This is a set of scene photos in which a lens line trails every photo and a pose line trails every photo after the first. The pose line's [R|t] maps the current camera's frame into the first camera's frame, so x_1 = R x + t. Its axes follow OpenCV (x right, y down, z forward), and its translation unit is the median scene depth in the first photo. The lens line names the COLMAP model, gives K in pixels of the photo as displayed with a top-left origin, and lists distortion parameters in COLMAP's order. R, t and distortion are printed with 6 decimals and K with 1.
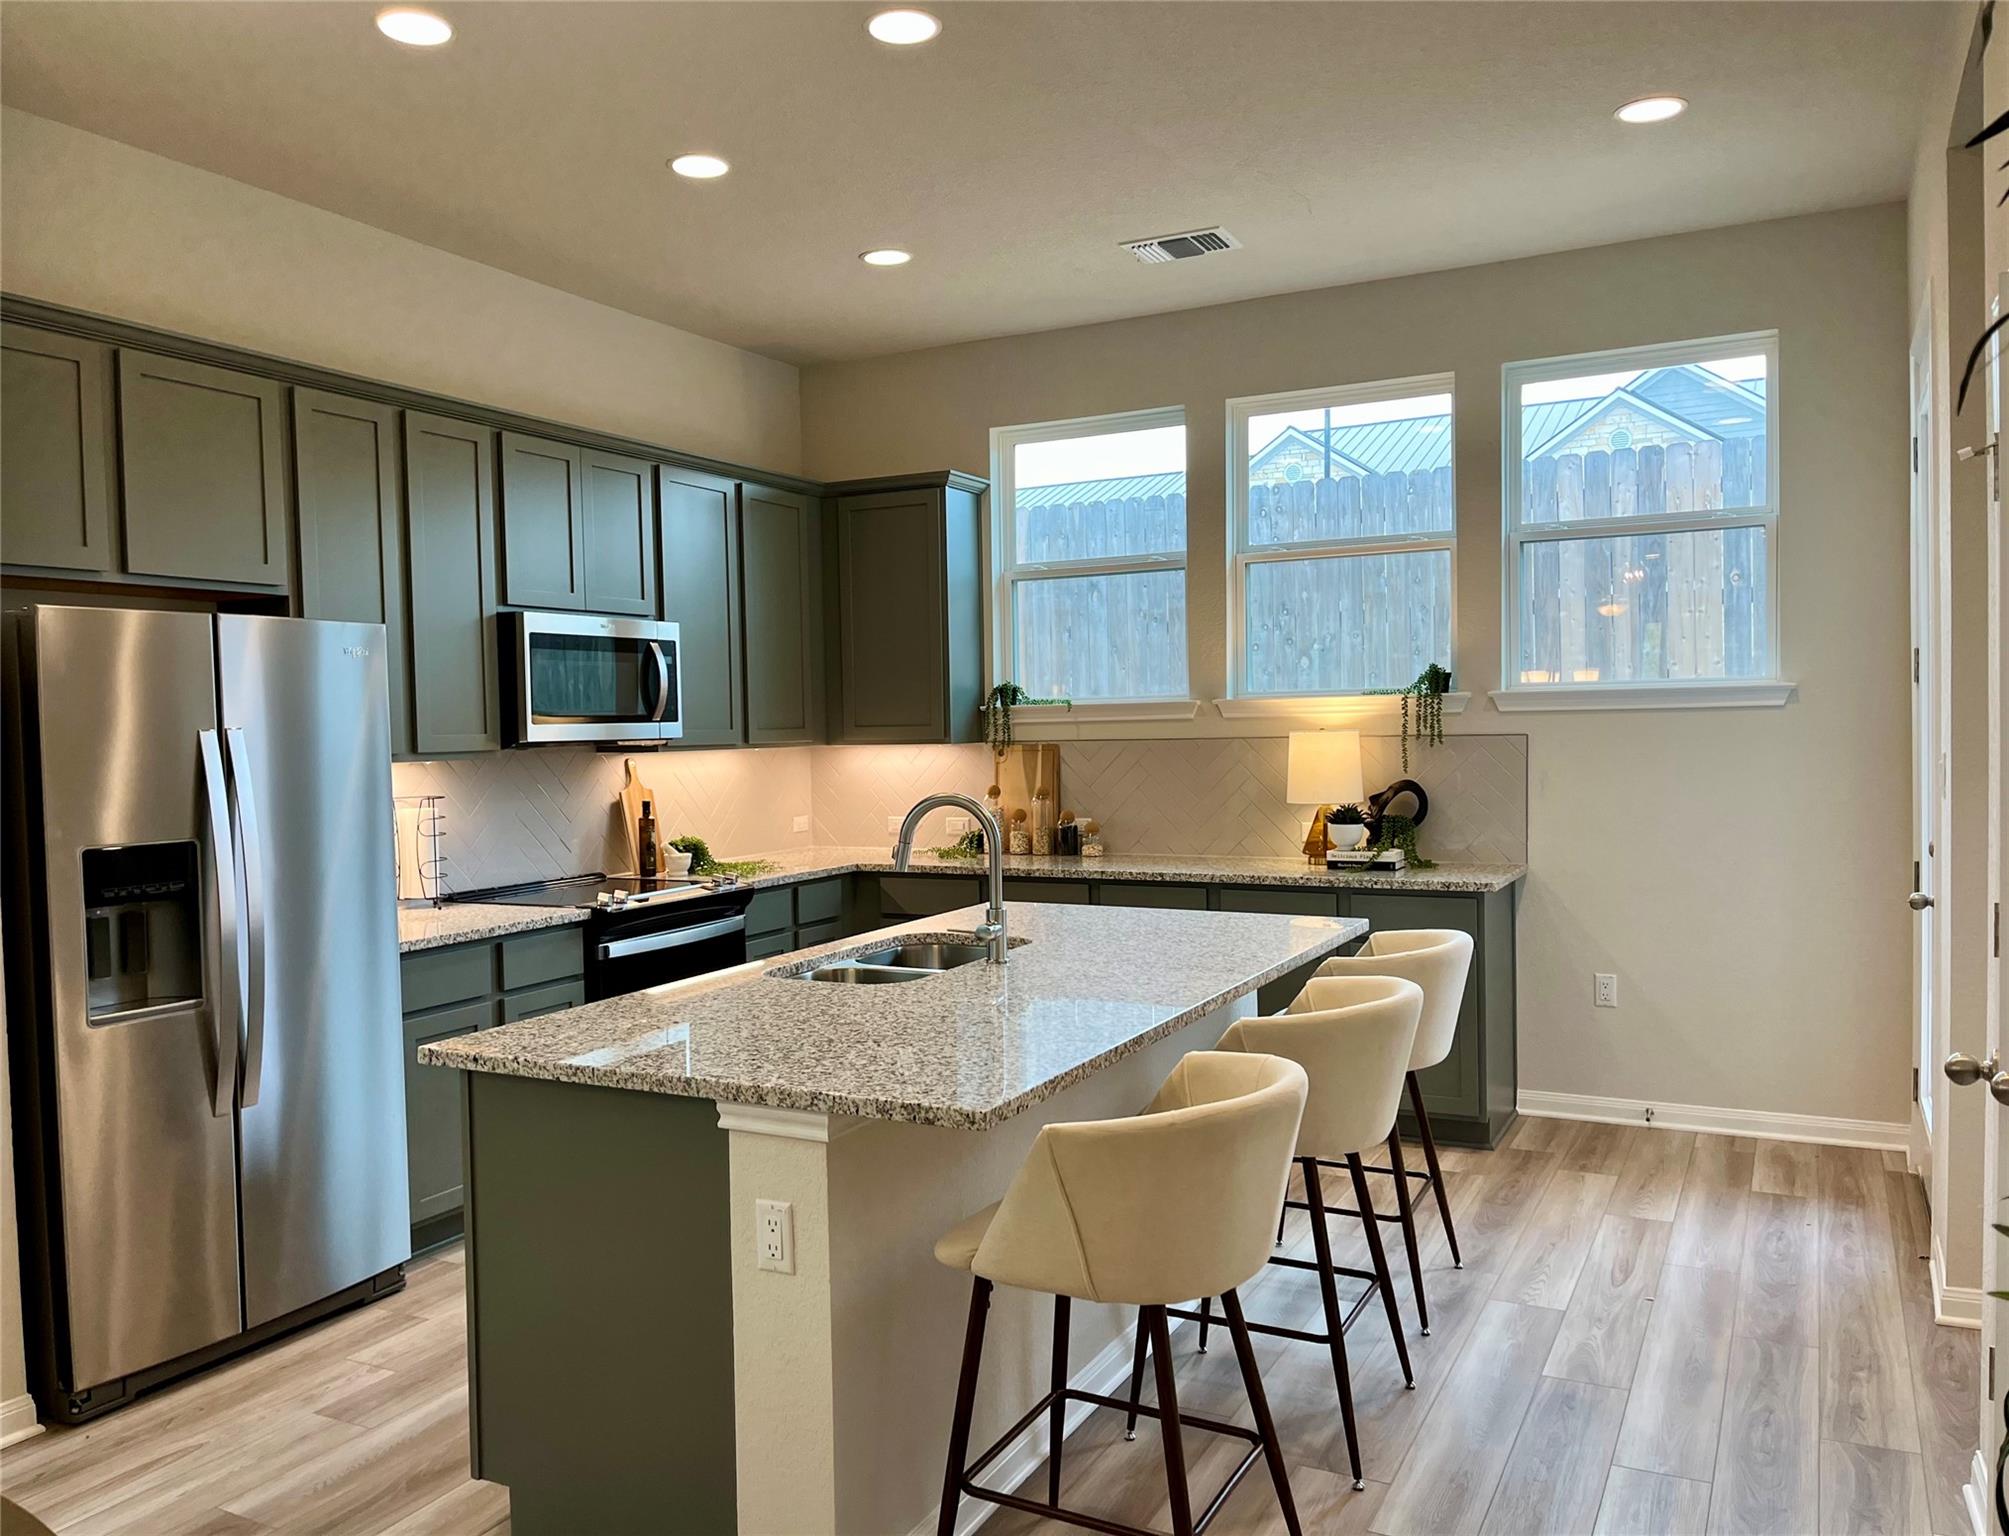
lens RADIAL K [[1516.7, 0, 926.0], [0, 1516.7, 807.5], [0, 0, 1]] dist [-0.008420, -0.003363]
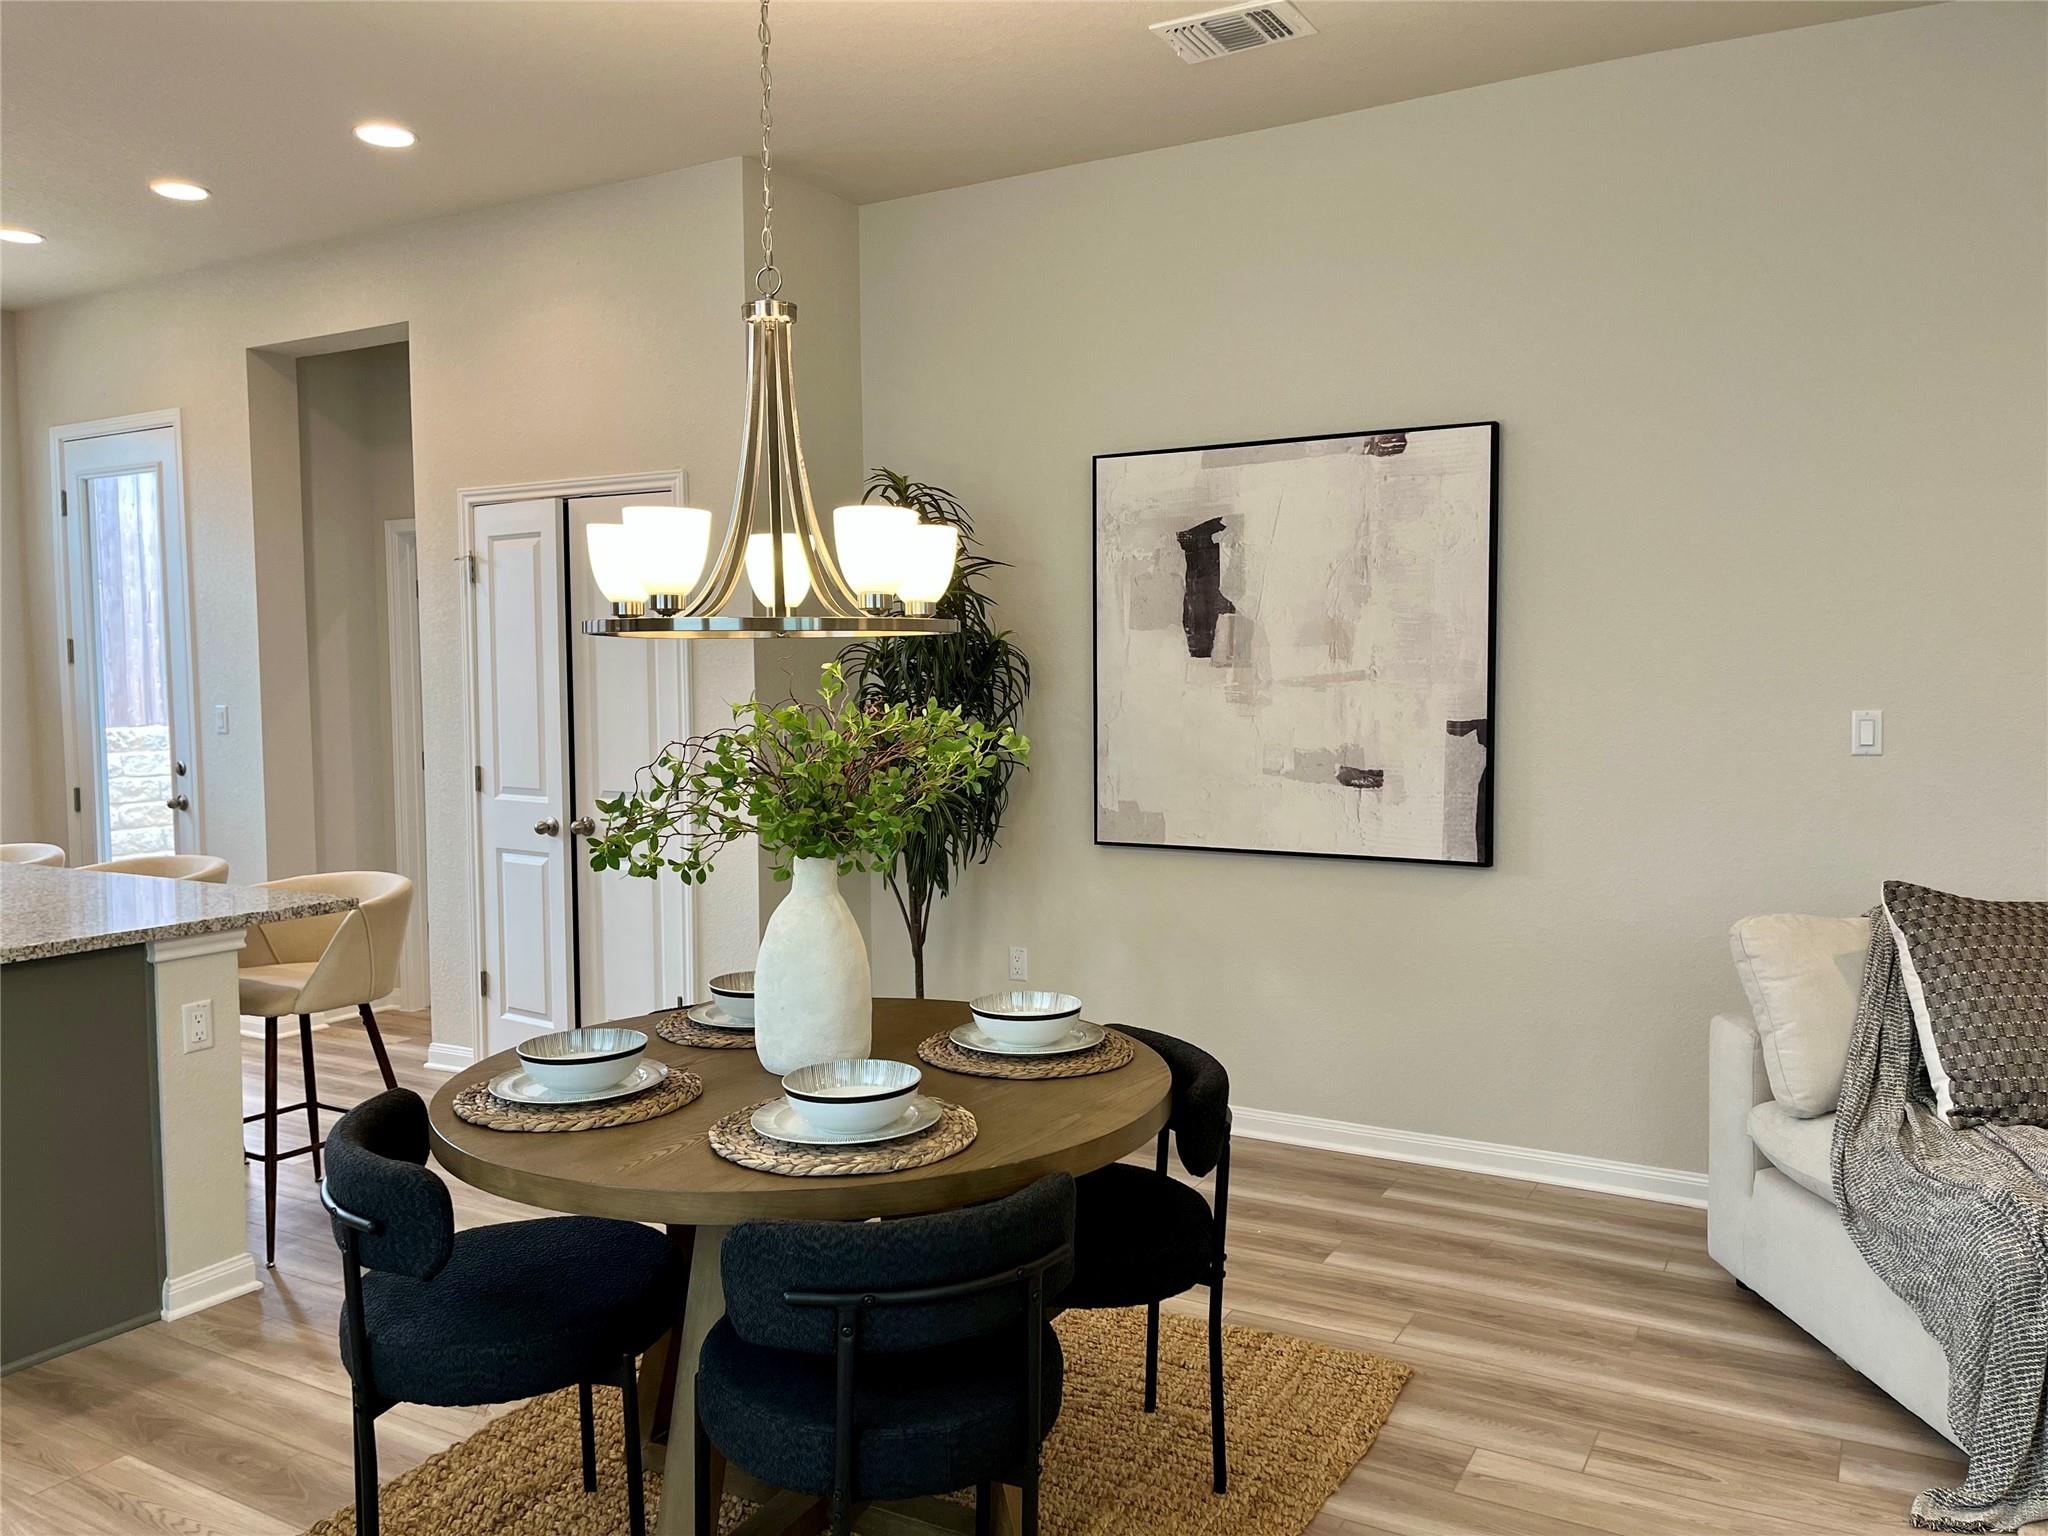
lens RADIAL K [[1539.3, 0, 1021.3], [0, 1539.3, 781.0], [0, 0, 1]] dist [0.077952, -0.103666]
pose [[-0.009588, -0.045562, 0.998916, -0.681070], [0.061780, 0.997026, 0.046068, 0.012851], [-0.998044, 0.062155, -0.006745, 0.091650]]
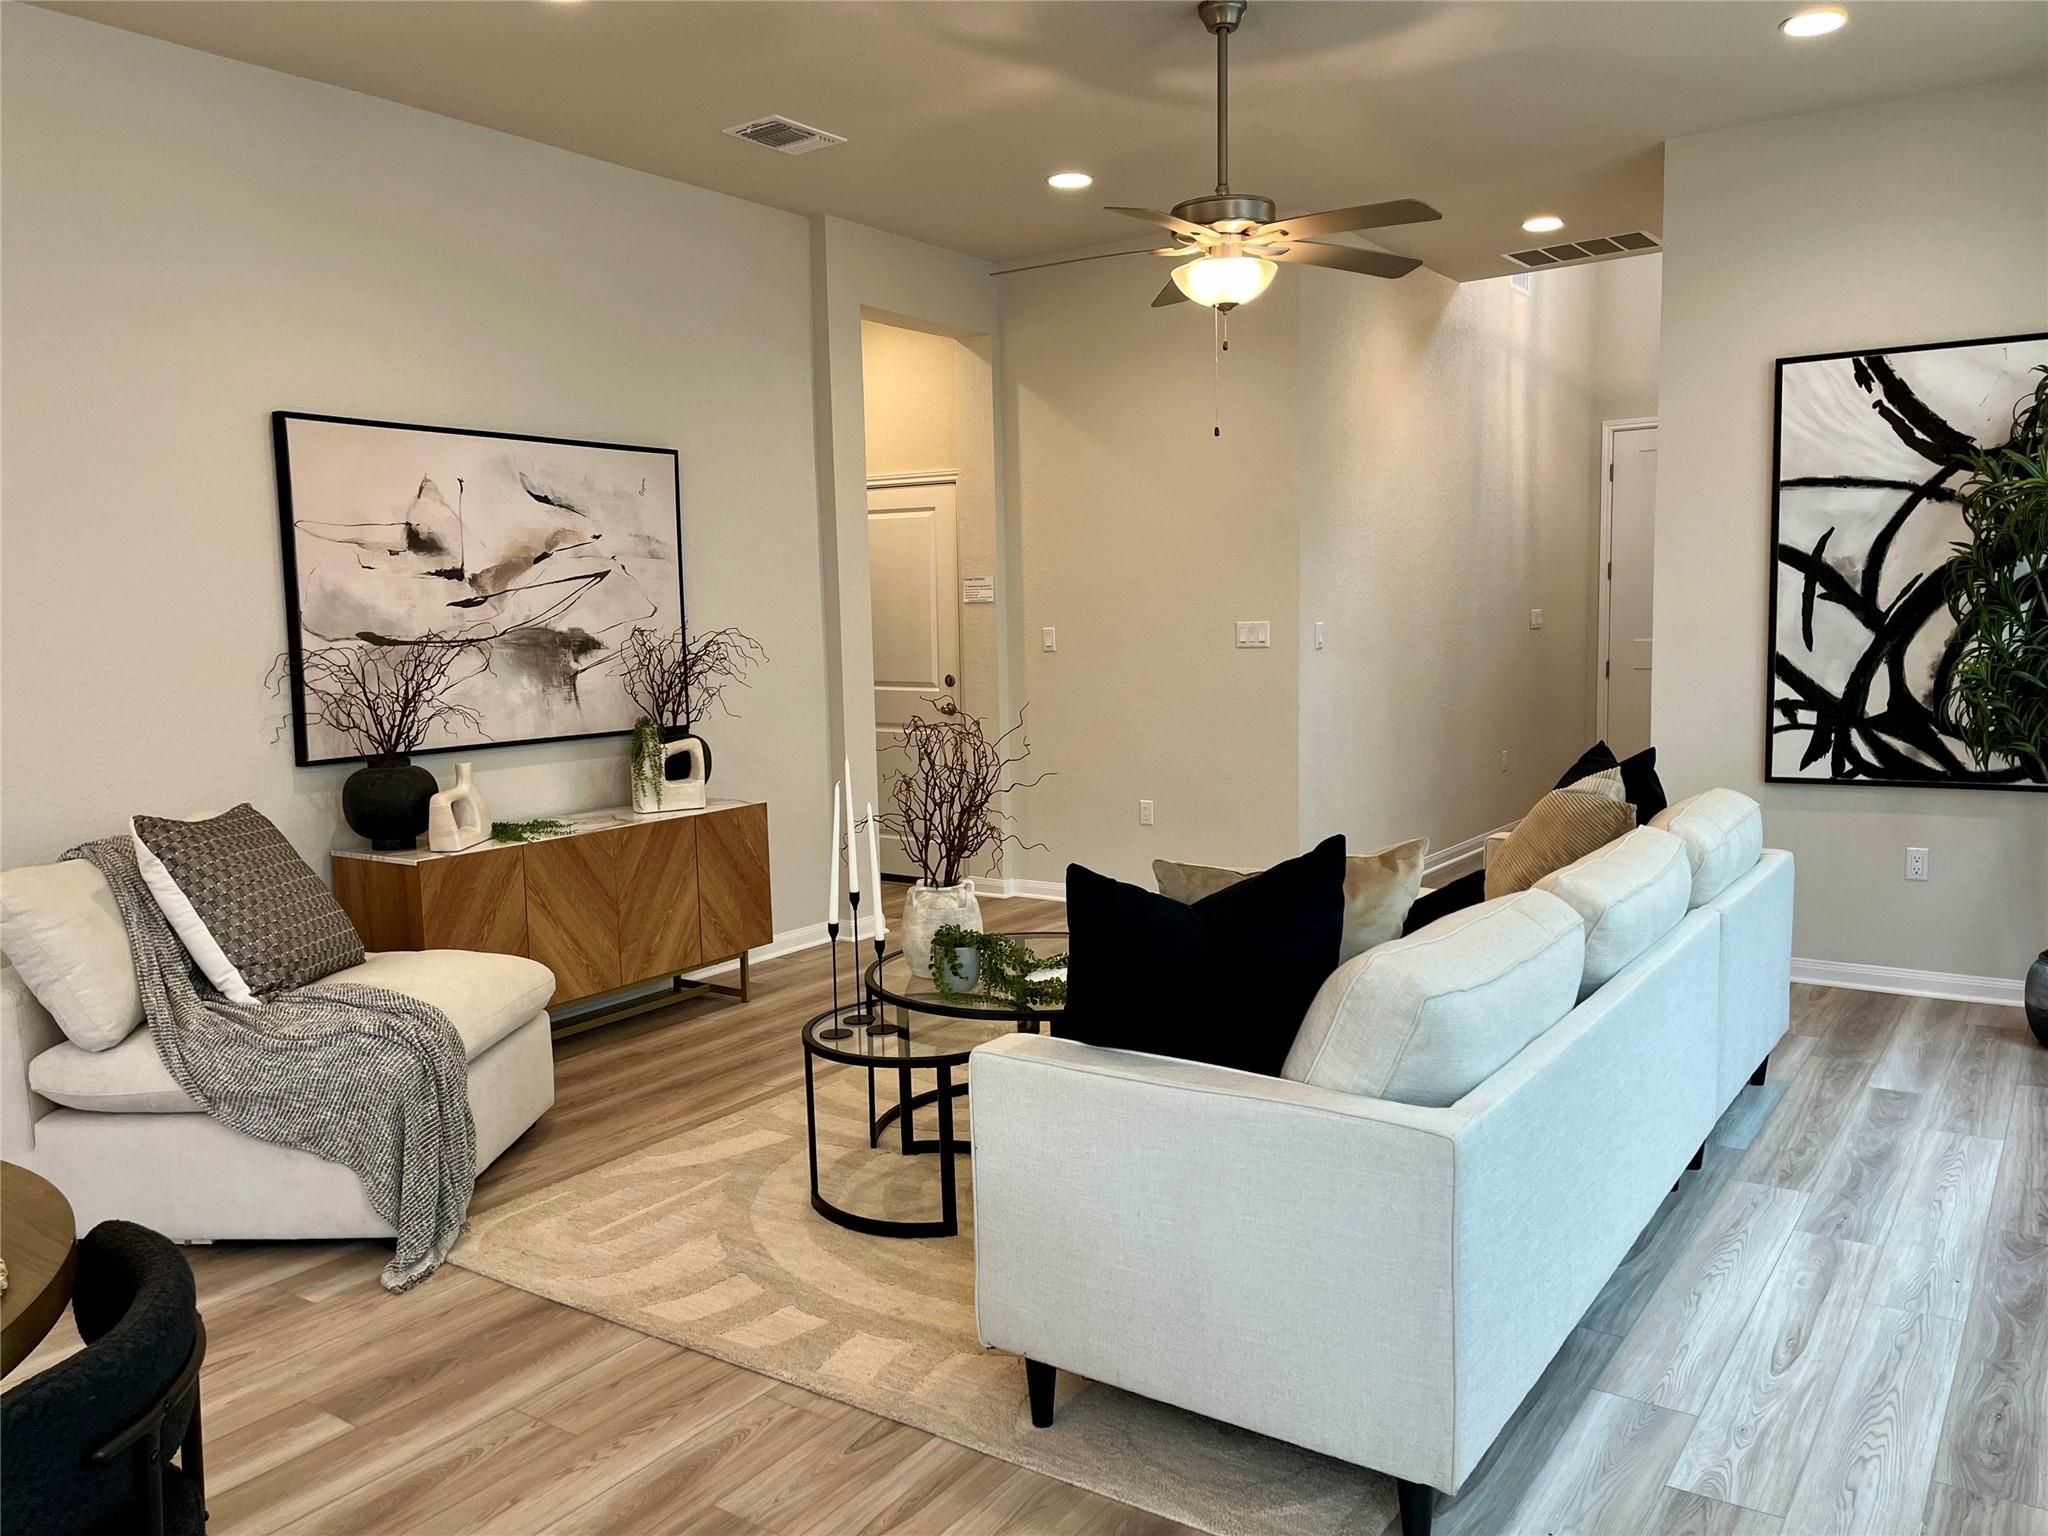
lens RADIAL K [[1538.2, 0, 987.9], [0, 1538.2, 765.3], [0, 0, 1]] dist [0.063922, -0.084439]
pose [[-0.993813, 0.037124, 0.104681, -0.520365], [0.053061, 0.986671, 0.153834, -0.004258], [-0.097575, 0.158437, -0.982536, 0.363311]]
